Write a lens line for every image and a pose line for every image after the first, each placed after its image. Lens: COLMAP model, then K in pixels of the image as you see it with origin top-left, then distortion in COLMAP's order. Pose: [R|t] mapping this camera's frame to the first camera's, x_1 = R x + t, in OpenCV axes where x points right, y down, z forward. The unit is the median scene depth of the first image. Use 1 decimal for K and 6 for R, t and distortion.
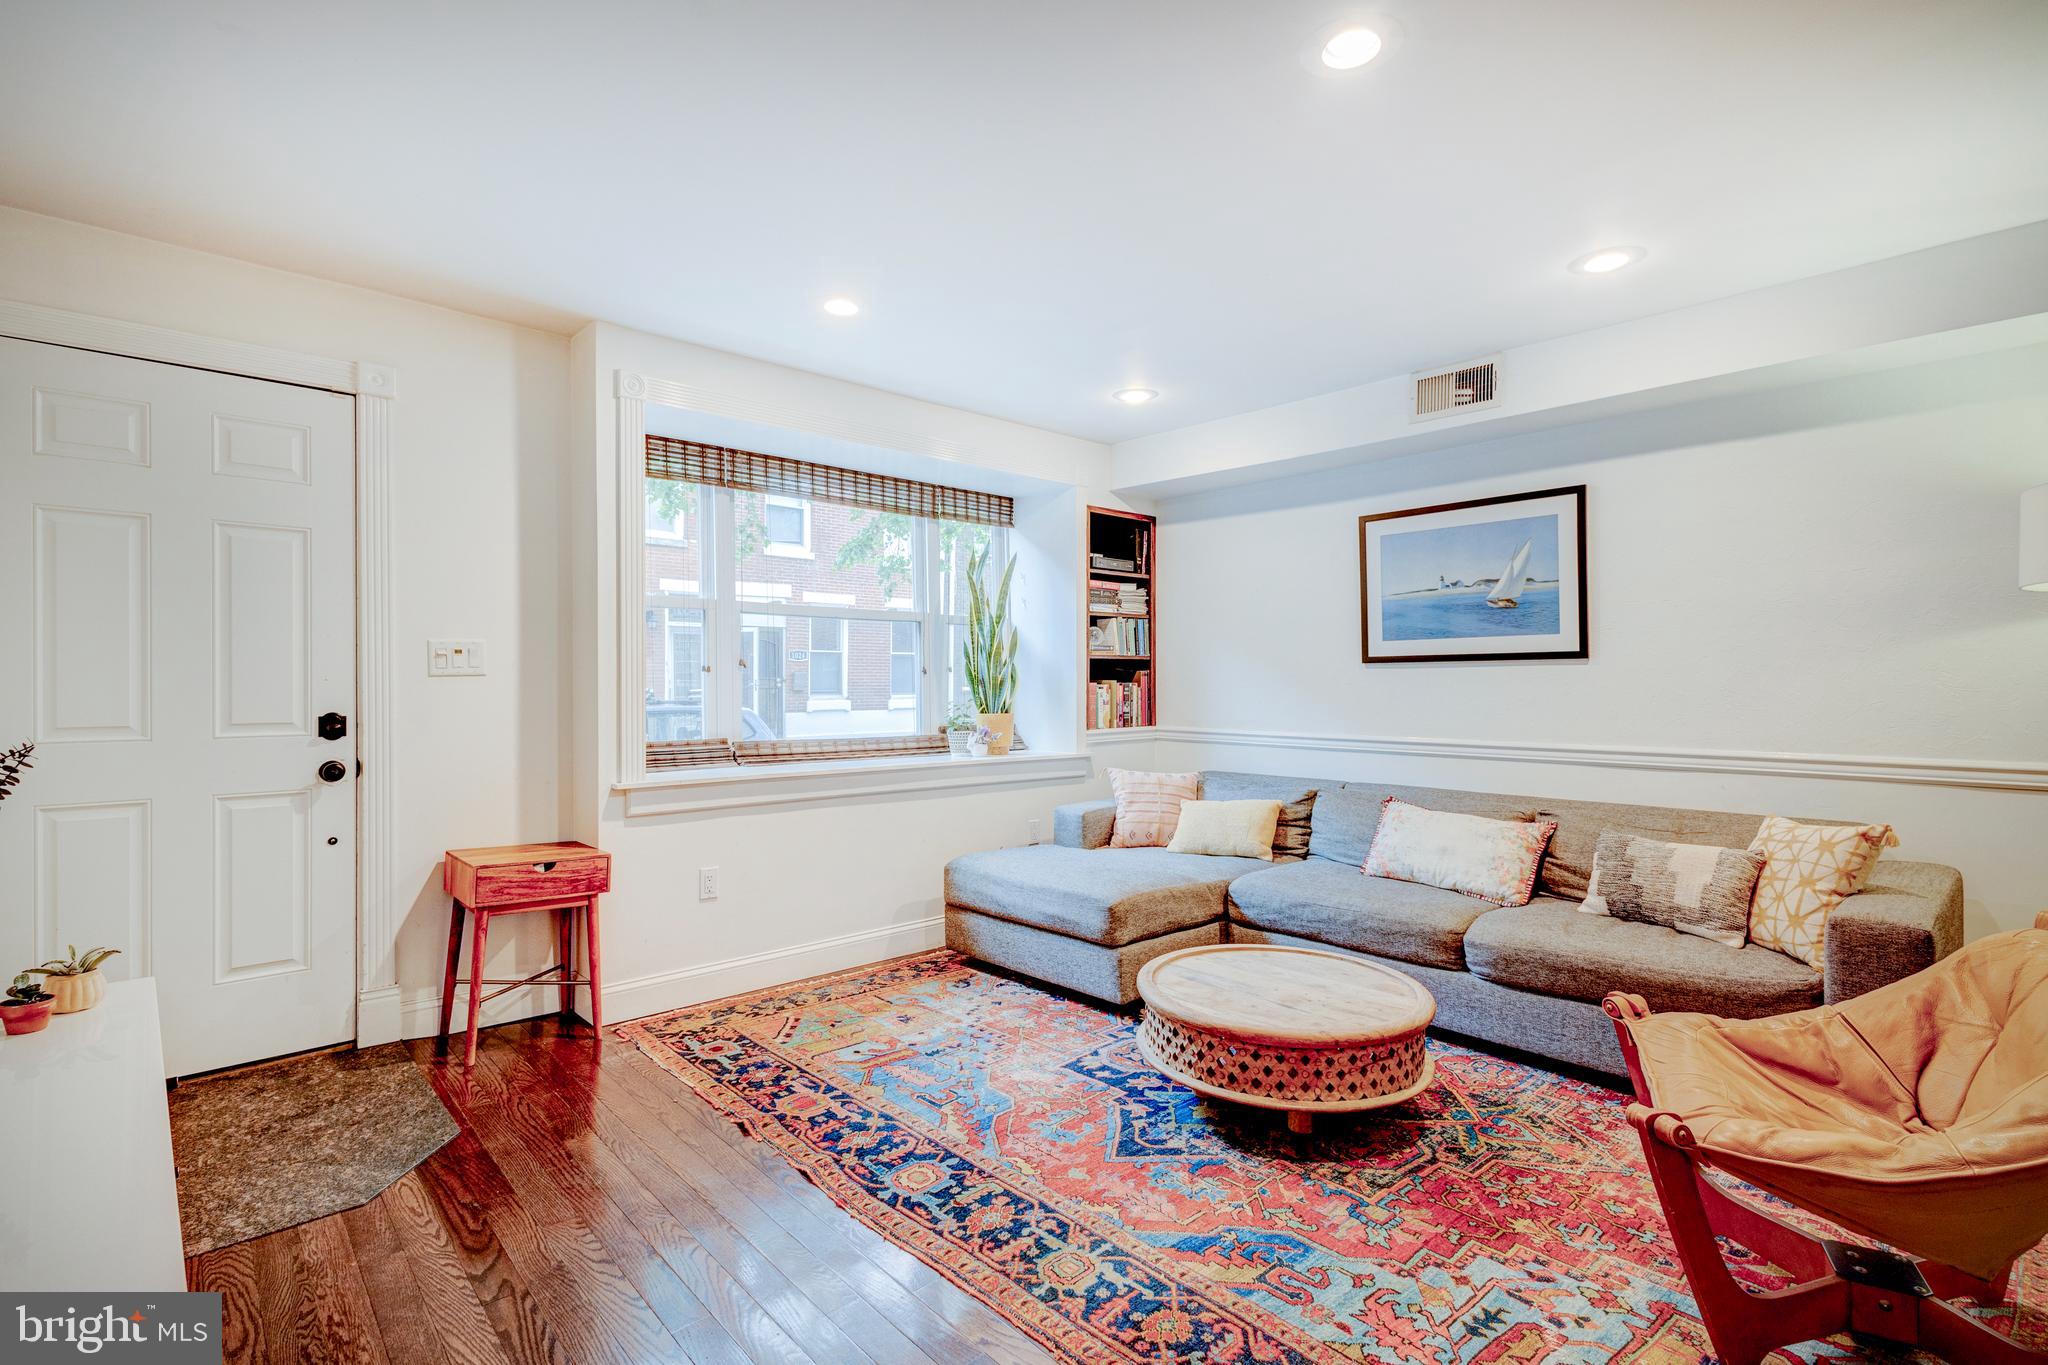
lens RADIAL K [[965.6, 0, 1038.1], [0, 965.6, 685.2], [0, 0, 1]] dist [0.004789, 0.000299]
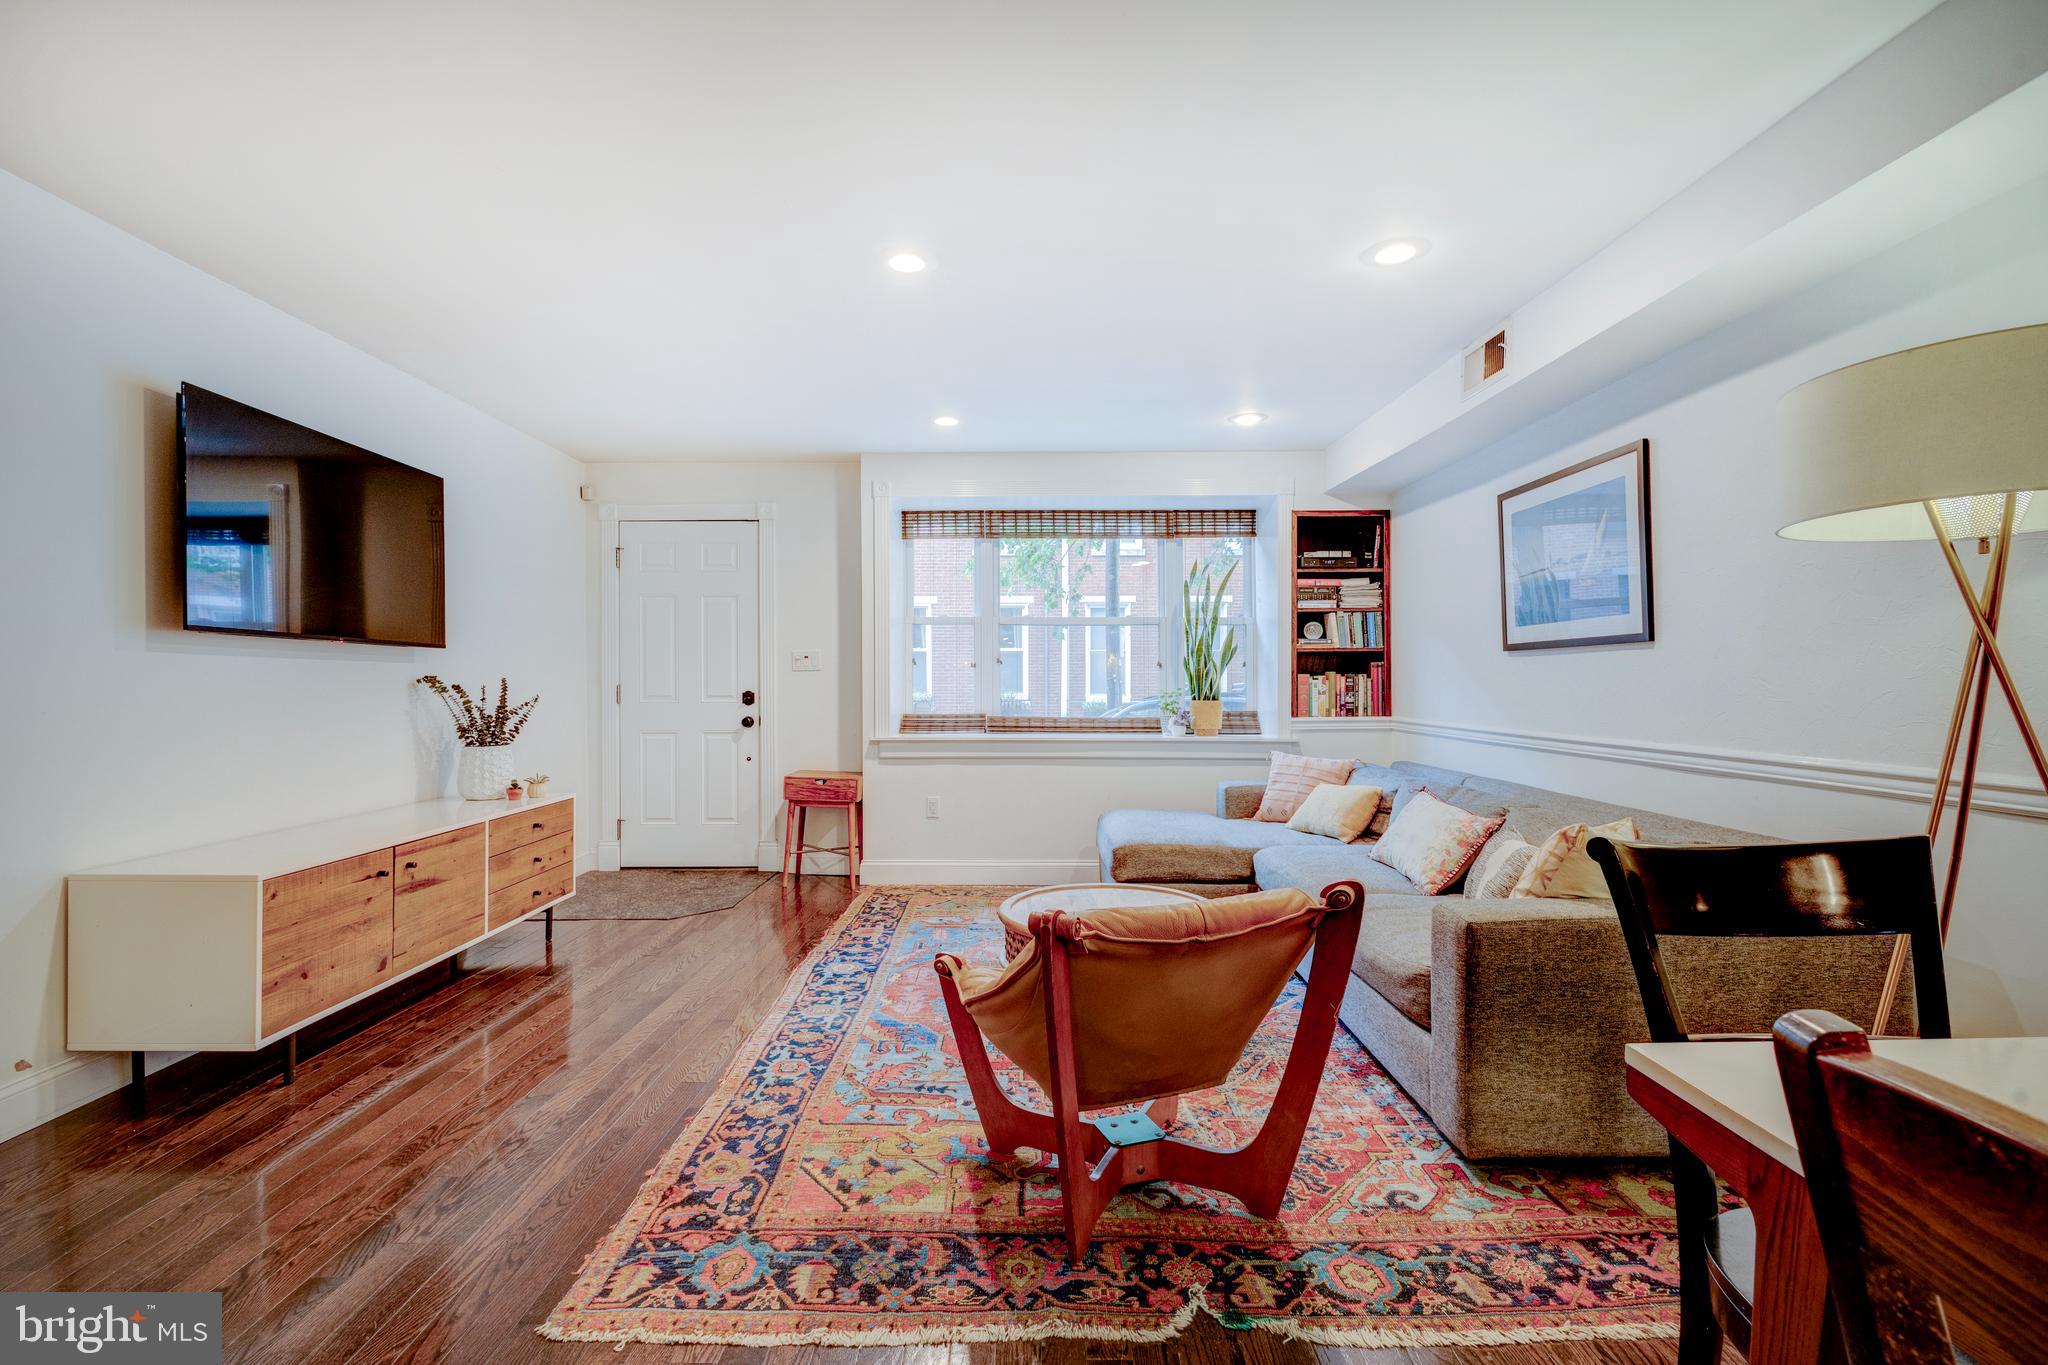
lens RADIAL K [[961.8, 0, 1000.2], [0, 961.8, 677.5], [0, 0, 1]] dist [0.002869, -0.000021]
pose [[0.720005, -0.002915, -0.693962, 0.744722], [-0.001665, 0.999981, -0.005928, 0.010290], [0.693966, 0.005424, 0.719987, -0.007310]]
